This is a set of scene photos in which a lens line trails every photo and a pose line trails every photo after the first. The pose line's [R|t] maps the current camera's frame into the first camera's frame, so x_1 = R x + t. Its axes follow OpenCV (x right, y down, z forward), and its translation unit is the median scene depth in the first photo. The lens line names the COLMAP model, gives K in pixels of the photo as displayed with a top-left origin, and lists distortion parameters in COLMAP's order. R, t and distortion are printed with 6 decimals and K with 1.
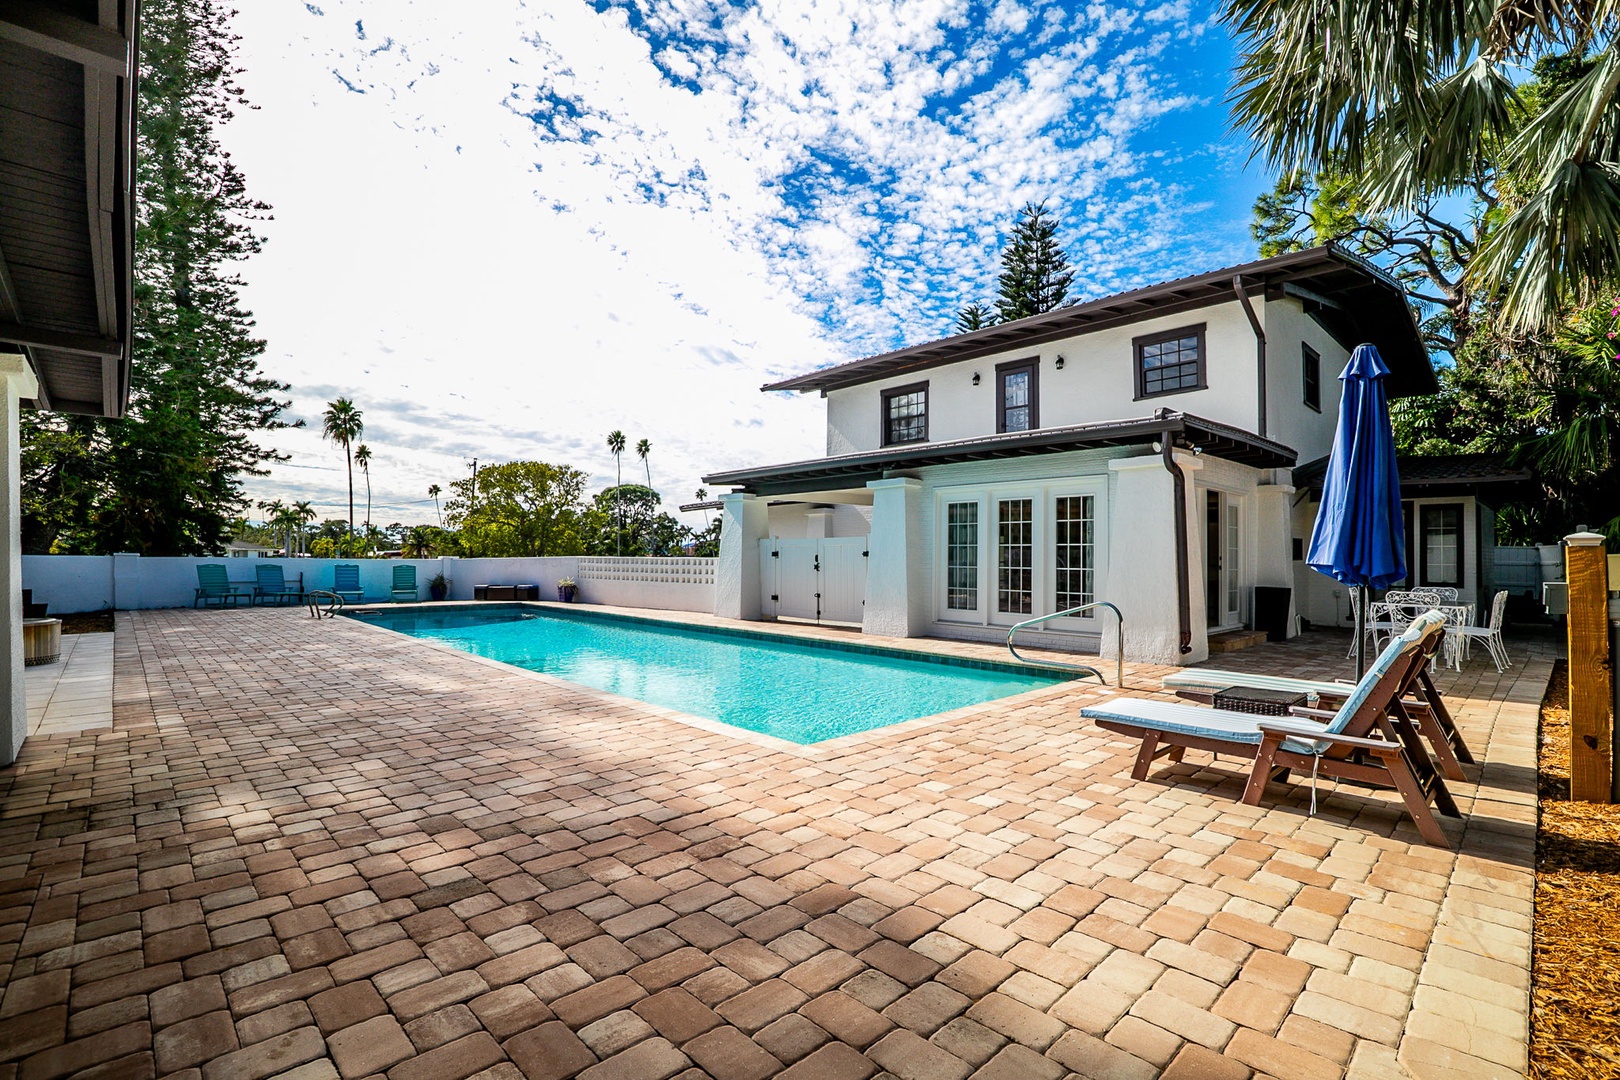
lens RADIAL K [[746.8, 0, 831.3], [0, 746.8, 562.6], [0, 0, 1]] dist [-0.003941, -0.000192]
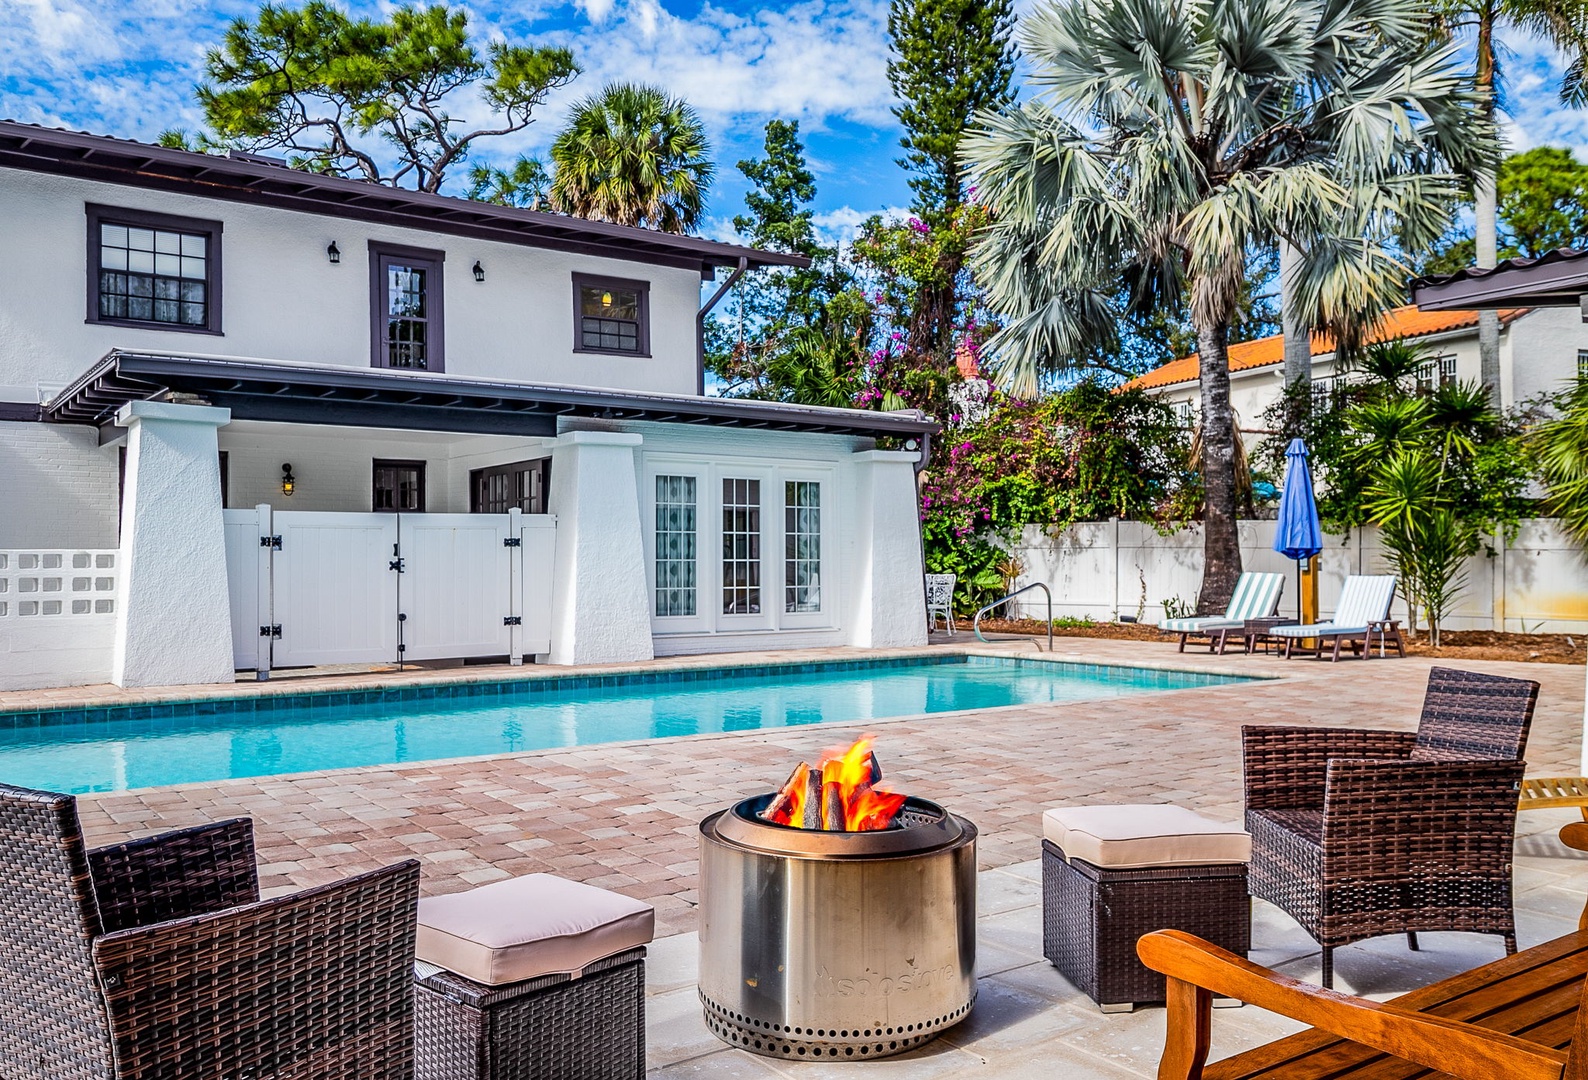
lens RADIAL K [[1249.8, 0, 793.1], [0, 1249.8, 571.5], [0, 0, 1]] dist [0.001390, 0.003062]
pose [[0.162167, -0.016705, 0.986622, -0.780282], [0.009927, 0.999834, 0.015297, -0.000870], [-0.986713, 0.007314, 0.162306, 0.497912]]
